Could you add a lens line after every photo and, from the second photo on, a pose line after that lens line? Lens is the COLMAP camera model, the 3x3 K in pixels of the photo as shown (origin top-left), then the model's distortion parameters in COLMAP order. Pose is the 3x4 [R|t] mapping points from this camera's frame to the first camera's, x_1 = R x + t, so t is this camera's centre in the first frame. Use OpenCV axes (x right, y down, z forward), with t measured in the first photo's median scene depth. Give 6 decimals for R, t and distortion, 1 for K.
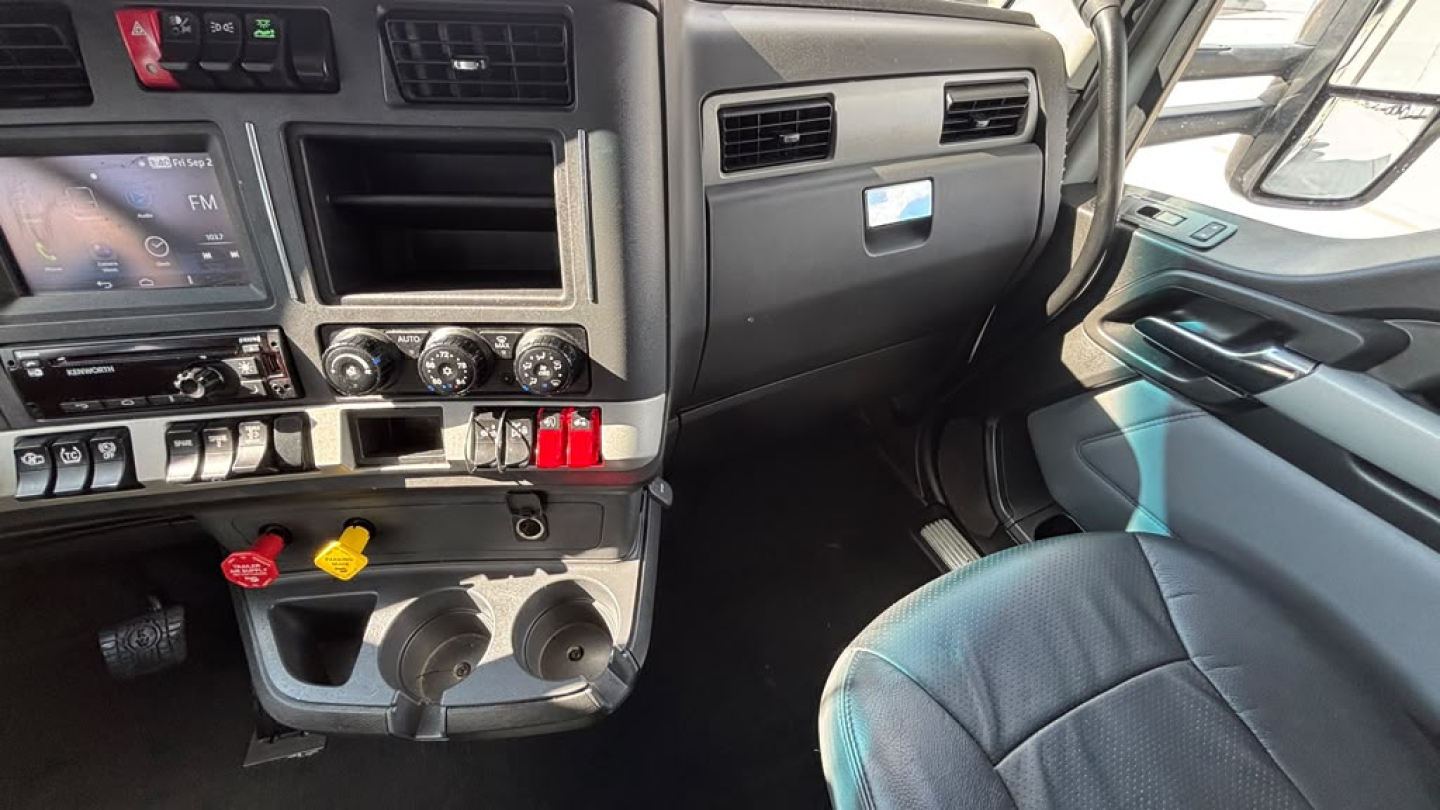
lens RADIAL K [[592.6, 0, 712.1], [0, 592.6, 427.8], [0, 0, 1]] dist [0.002485, 0.000252]
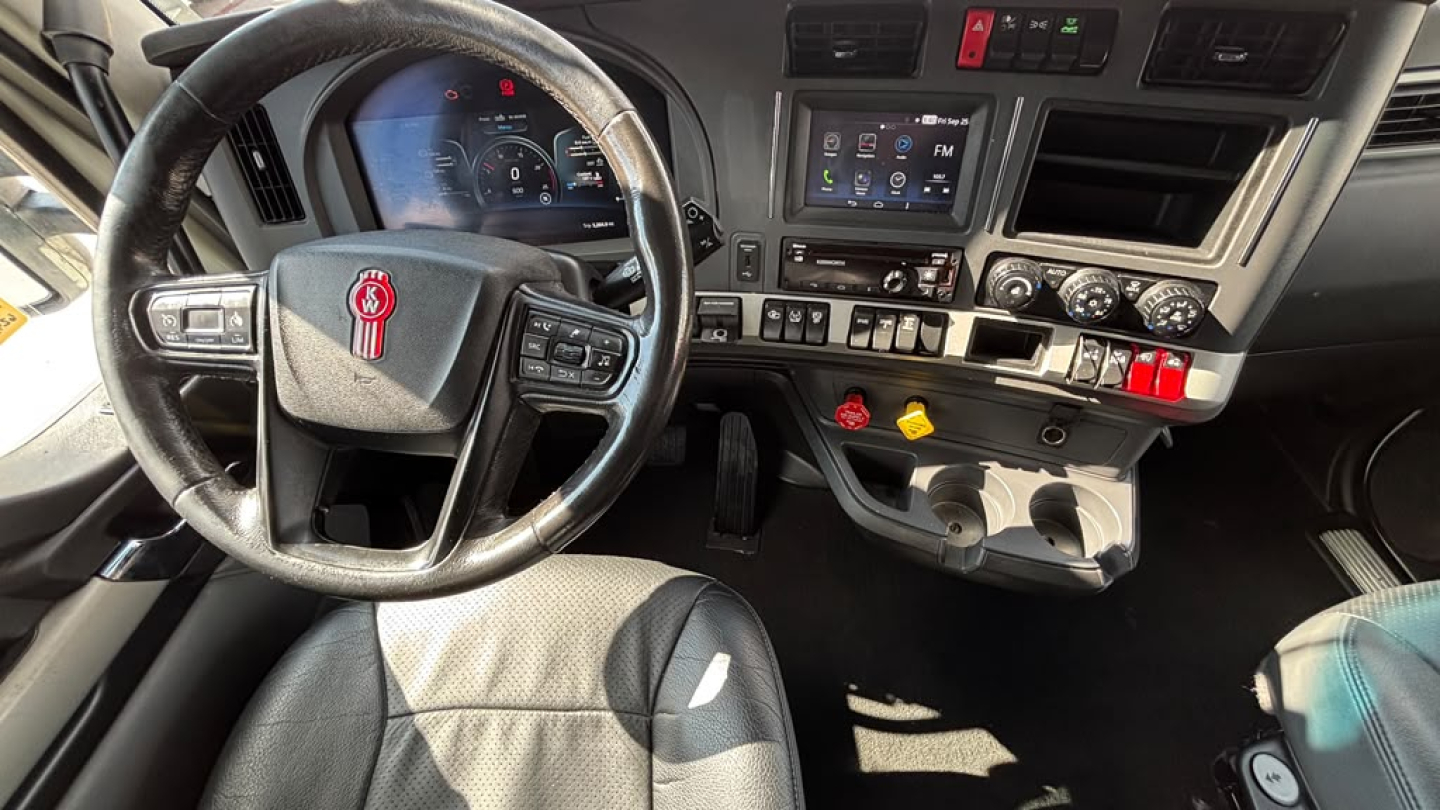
lens RADIAL K [[590.2, 0, 722.6], [0, 590.2, 421.5], [0, 0, 1]] dist [-0.000961, -0.000229]
pose [[0.918510, 0.236651, -0.316758, -0.676715], [-0.194992, 0.968028, 0.157795, 0.099969], [0.343973, -0.083171, 0.935289, -0.455223]]
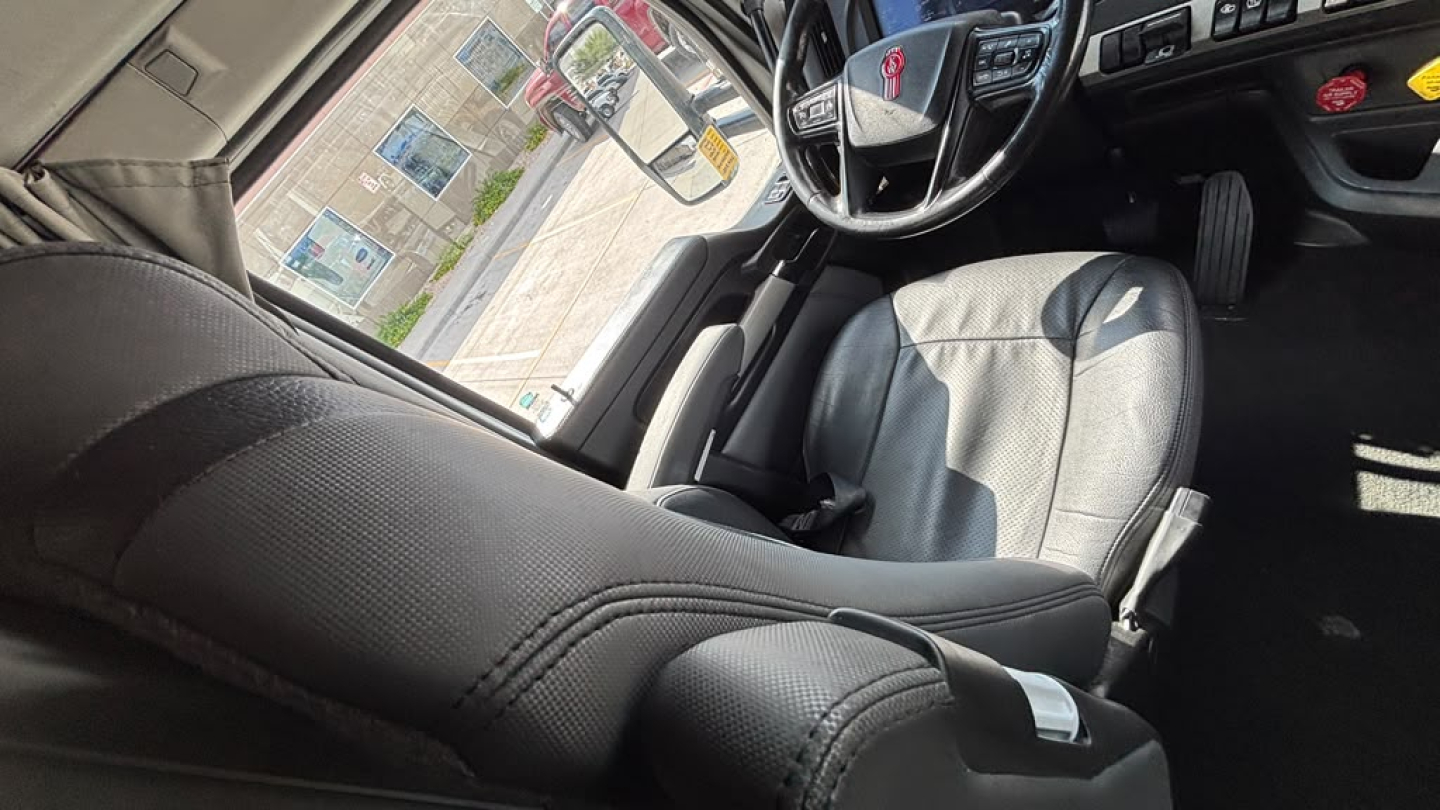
lens RADIAL K [[590.2, 0, 722.6], [0, 590.2, 421.5], [0, 0, 1]] dist [-0.000961, -0.000229]
pose [[0.447832, 0.312450, -0.837748, -0.063588], [0.022512, 0.932717, 0.359905, 0.461446], [0.893834, -0.180036, 0.410667, -1.019695]]
